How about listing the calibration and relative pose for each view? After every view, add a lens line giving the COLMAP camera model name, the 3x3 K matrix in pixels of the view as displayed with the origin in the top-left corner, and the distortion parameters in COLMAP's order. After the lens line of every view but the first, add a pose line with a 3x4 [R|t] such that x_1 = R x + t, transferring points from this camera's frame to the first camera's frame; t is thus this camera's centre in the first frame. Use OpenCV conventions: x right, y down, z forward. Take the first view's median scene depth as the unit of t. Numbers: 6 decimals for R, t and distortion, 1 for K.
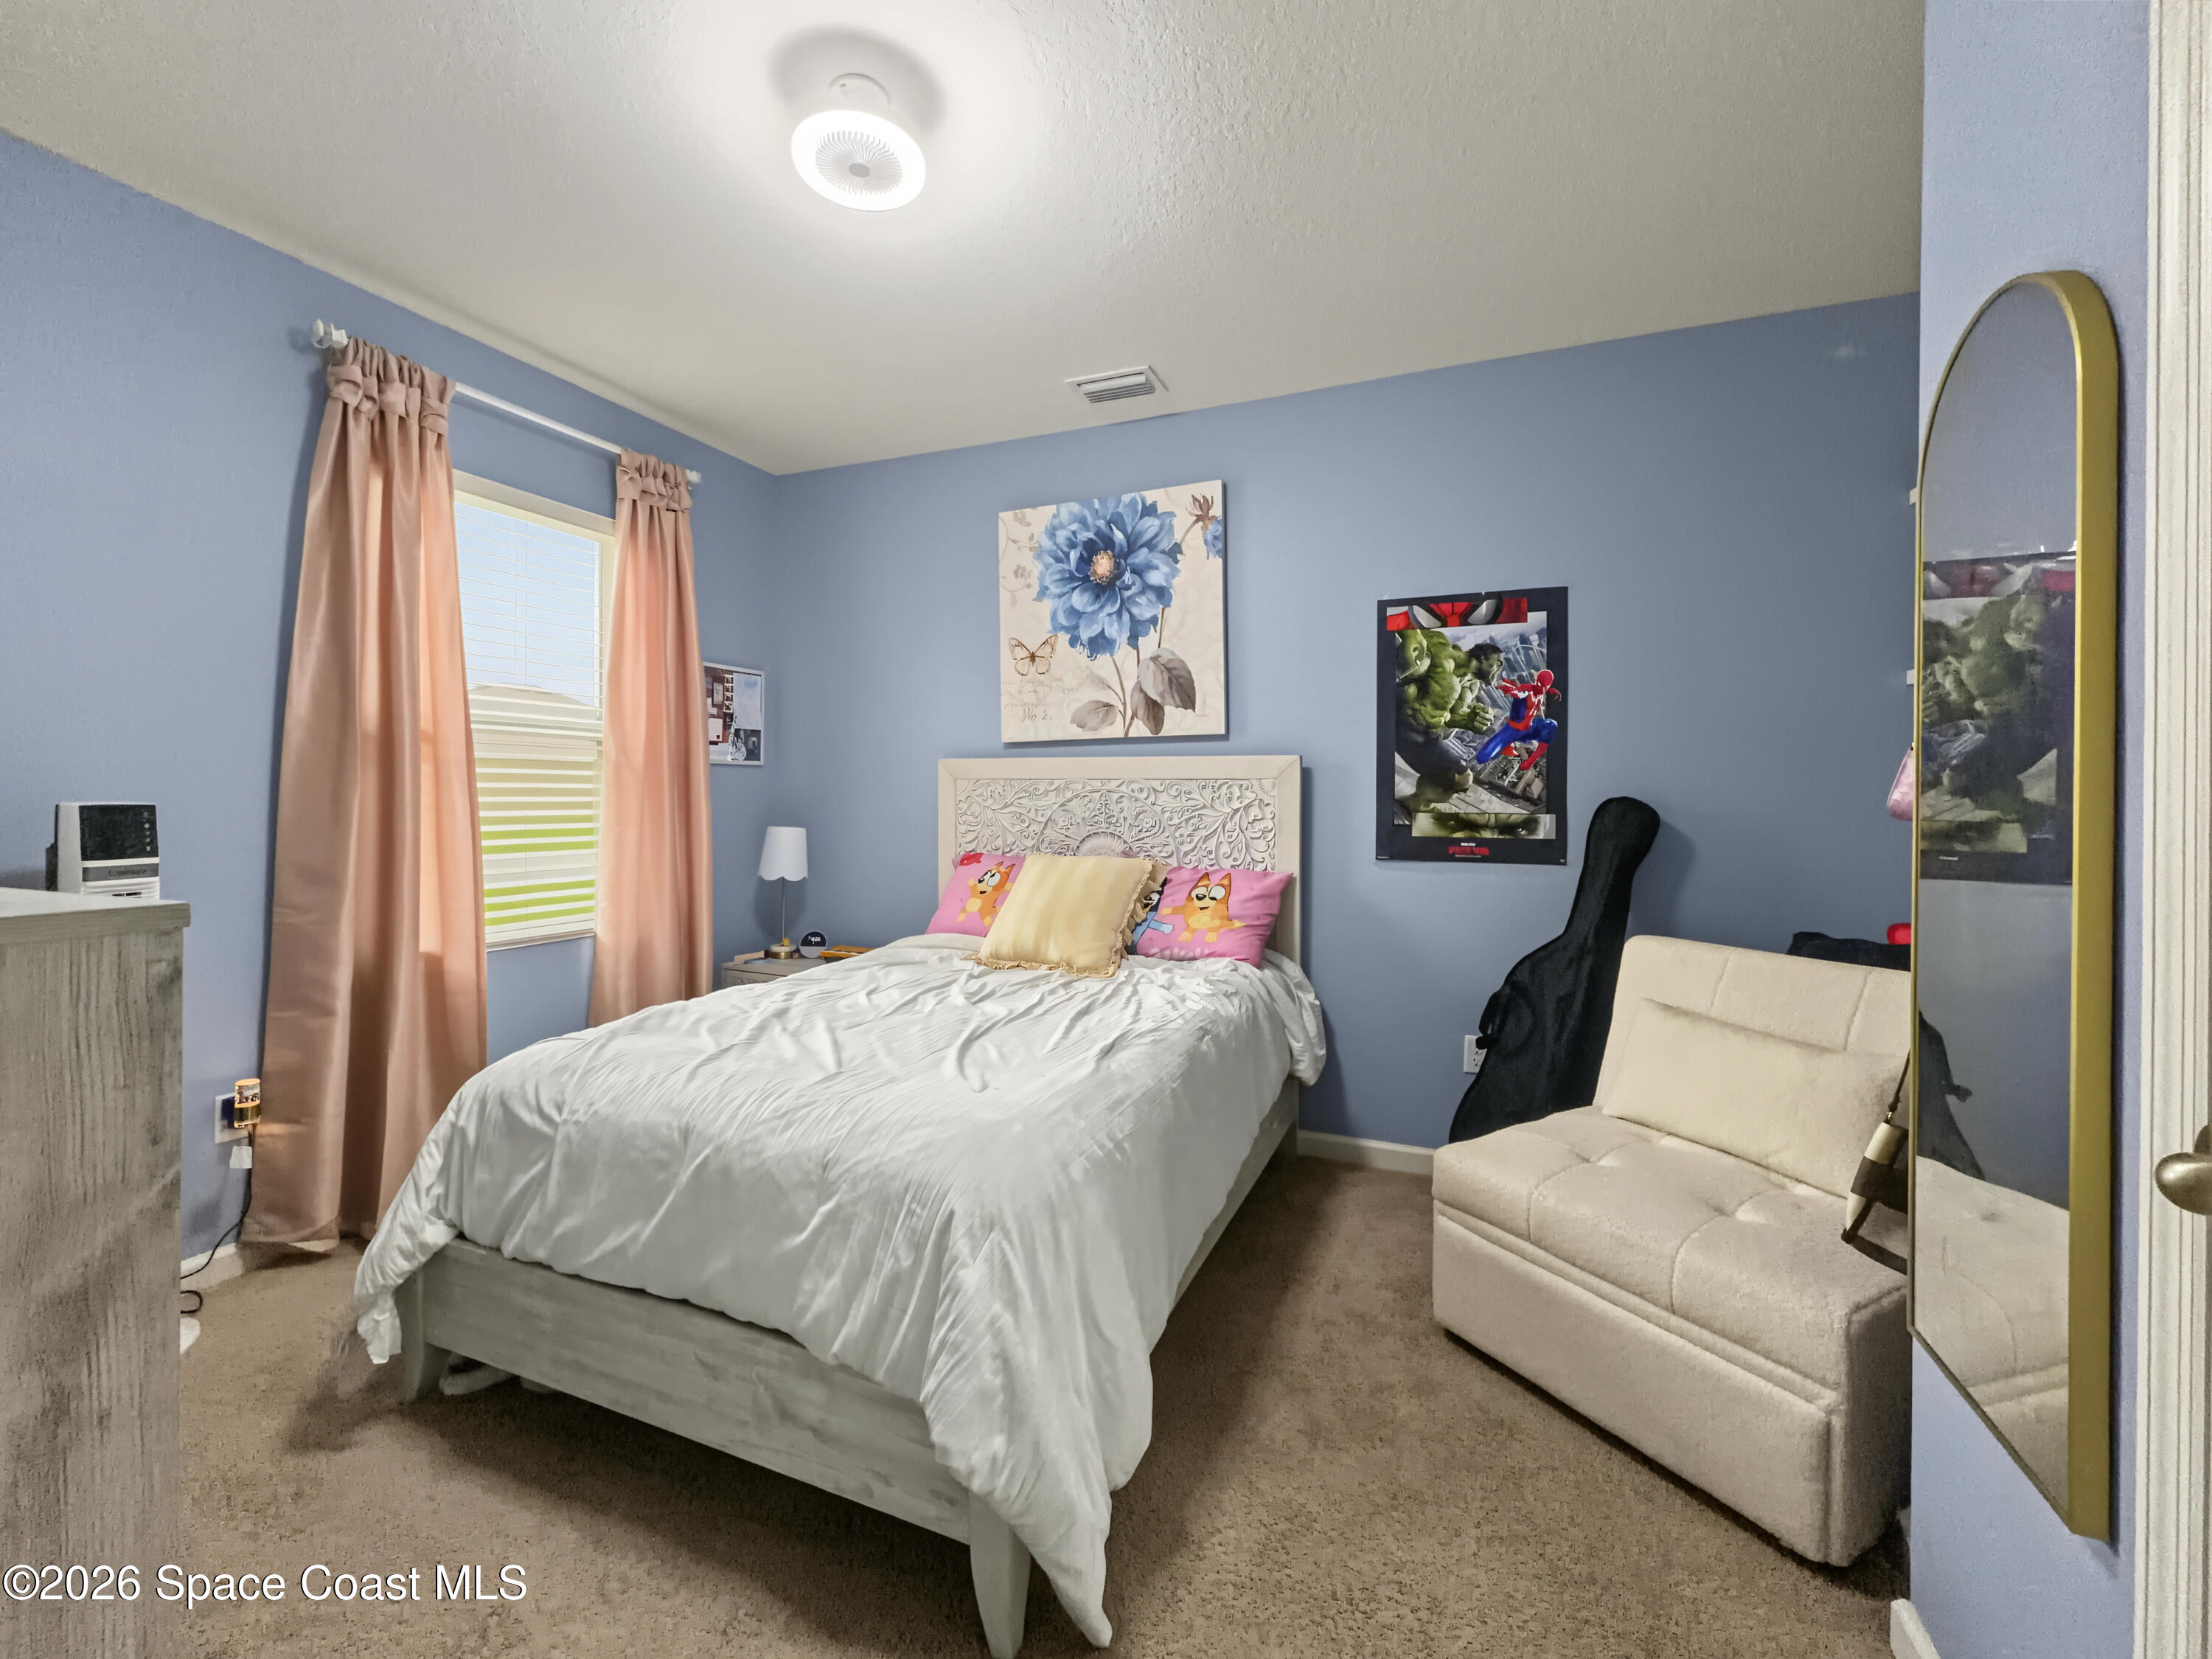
lens RADIAL K [[905.1, 0, 1108.7], [0, 905.1, 796.4], [0, 0, 1]] dist [-0.000573, -0.000005]
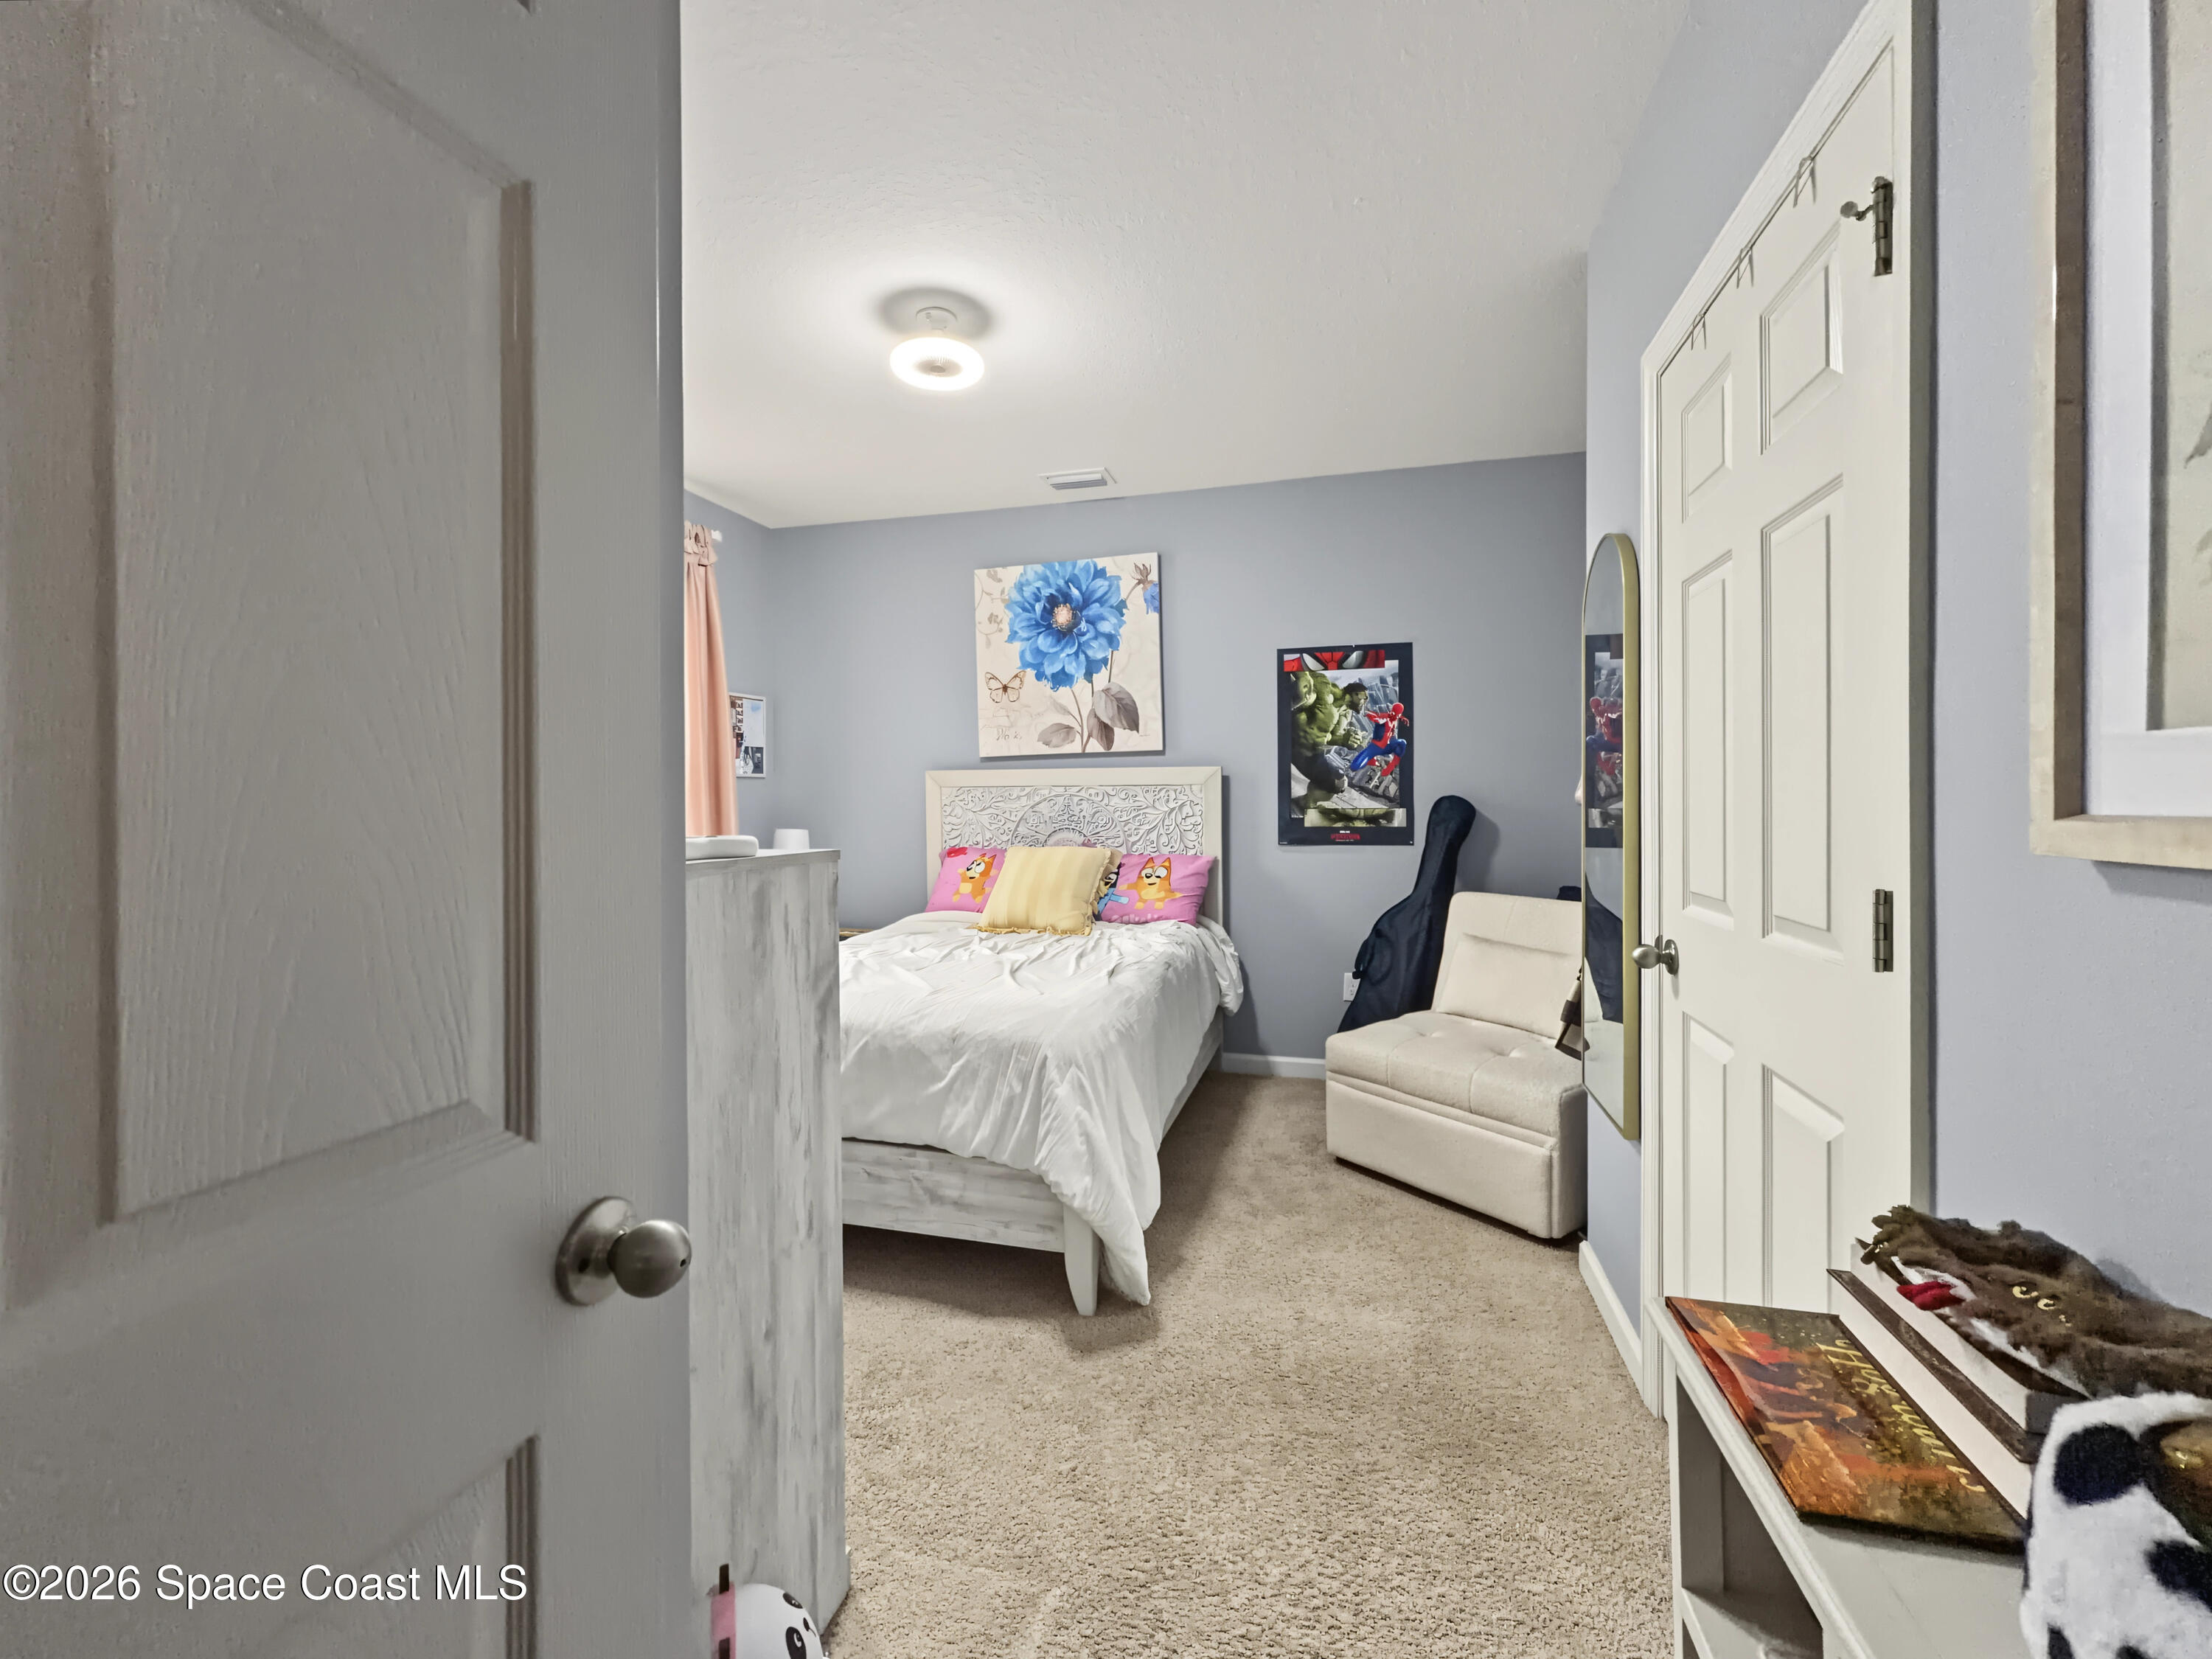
lens RADIAL K [[899.6, 0, 1106.5], [0, 899.6, 803.6], [0, 0, 1]] dist [0.000238, -0.000004]
pose [[0.992357, -0.013862, 0.122620, -0.121138], [0.013165, 0.999892, 0.006499, -0.002327], [-0.122697, -0.004835, 0.992432, -0.291237]]
